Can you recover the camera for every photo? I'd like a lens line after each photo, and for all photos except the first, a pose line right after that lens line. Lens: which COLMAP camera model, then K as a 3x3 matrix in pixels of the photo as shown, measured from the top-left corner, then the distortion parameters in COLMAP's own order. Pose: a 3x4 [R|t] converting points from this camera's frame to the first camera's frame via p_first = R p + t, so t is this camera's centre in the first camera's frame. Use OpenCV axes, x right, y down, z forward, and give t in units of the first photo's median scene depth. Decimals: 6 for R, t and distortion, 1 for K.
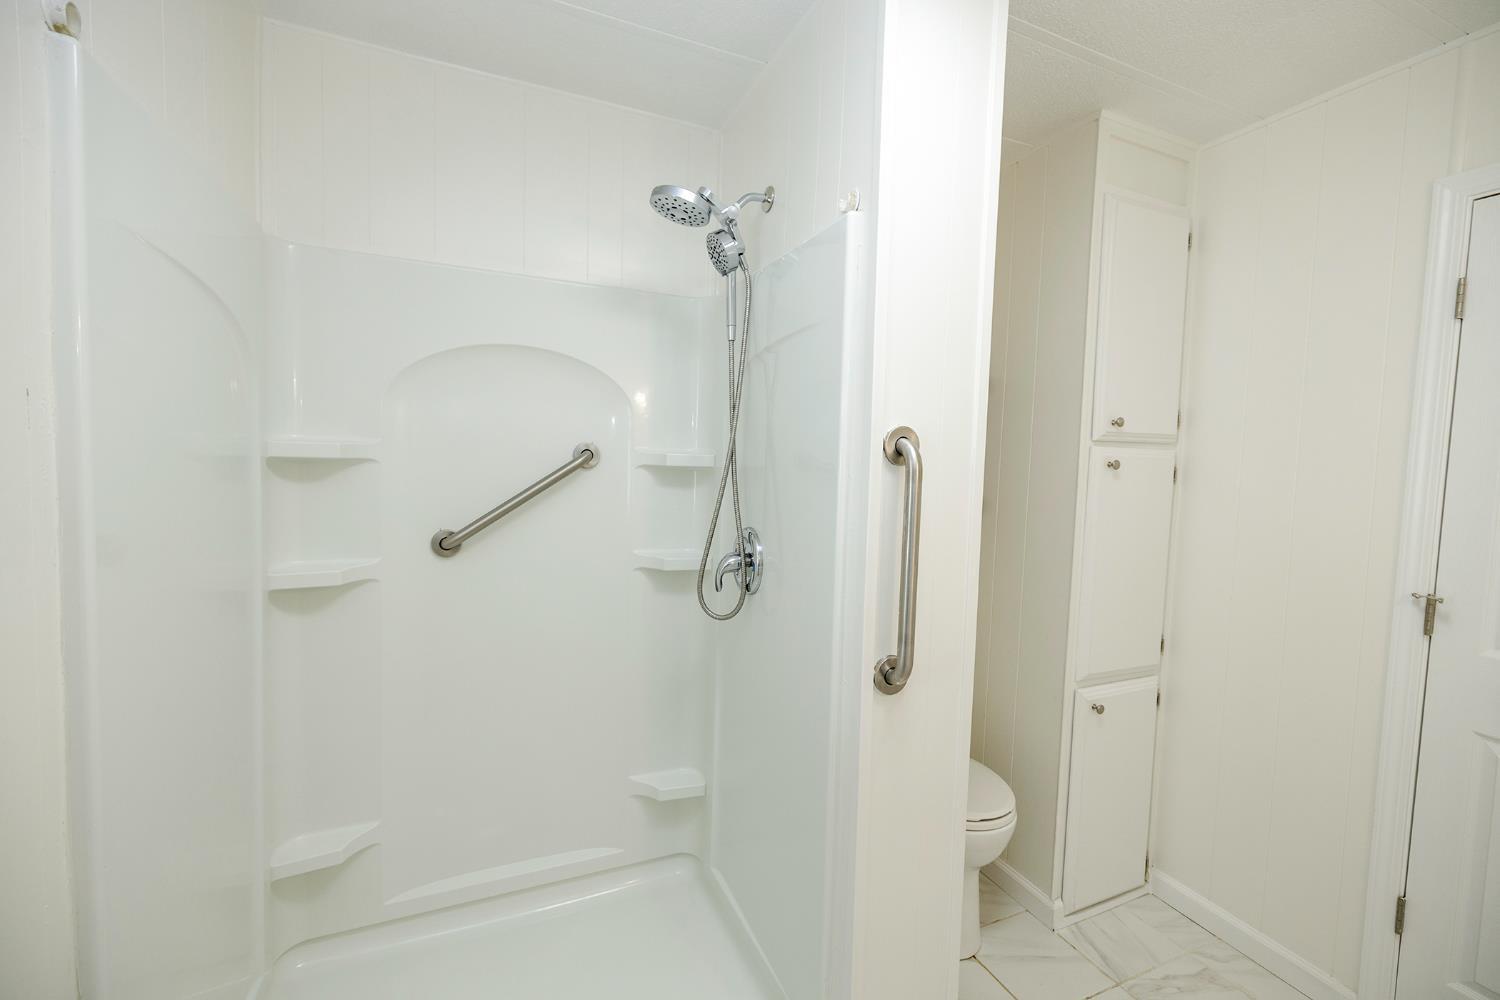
lens RADIAL K [[626.1, 0, 745.2], [0, 626.1, 489.1], [0, 0, 1]] dist [0.001651, -0.000842]
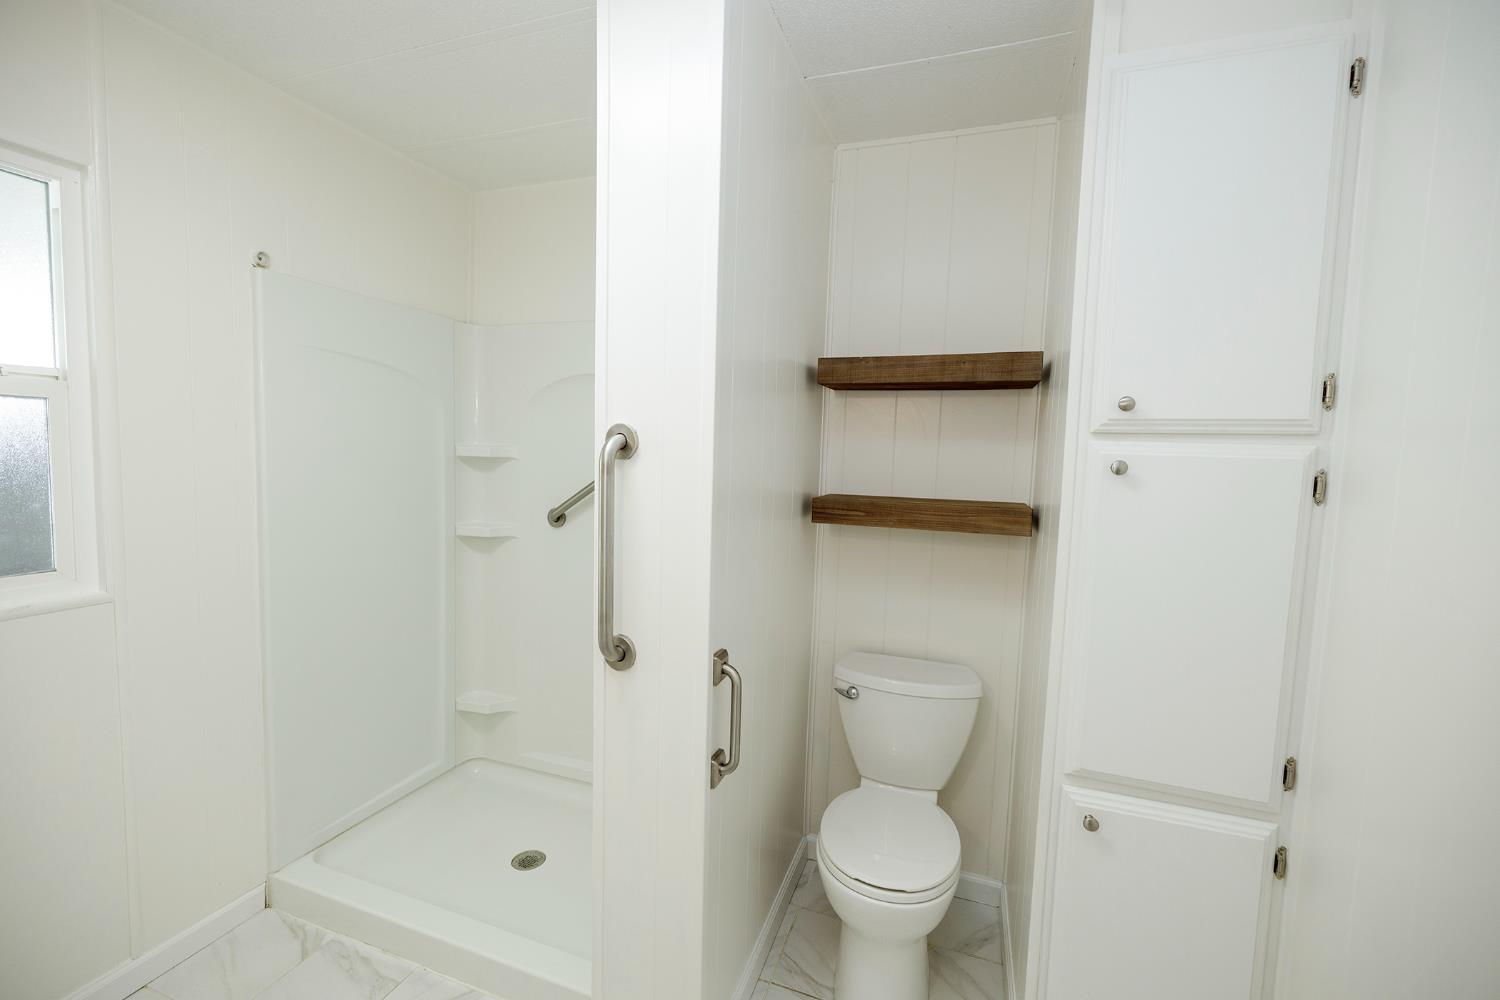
lens RADIAL K [[626.1, 0, 752.0], [0, 626.1, 491.1], [0, 0, 1]] dist [0.001651, -0.000842]
pose [[0.732426, 0.034913, -0.679951, 0.761903], [-0.043606, 0.999039, 0.004325, 0.000958], [0.679449, 0.026483, 0.733245, 0.239299]]
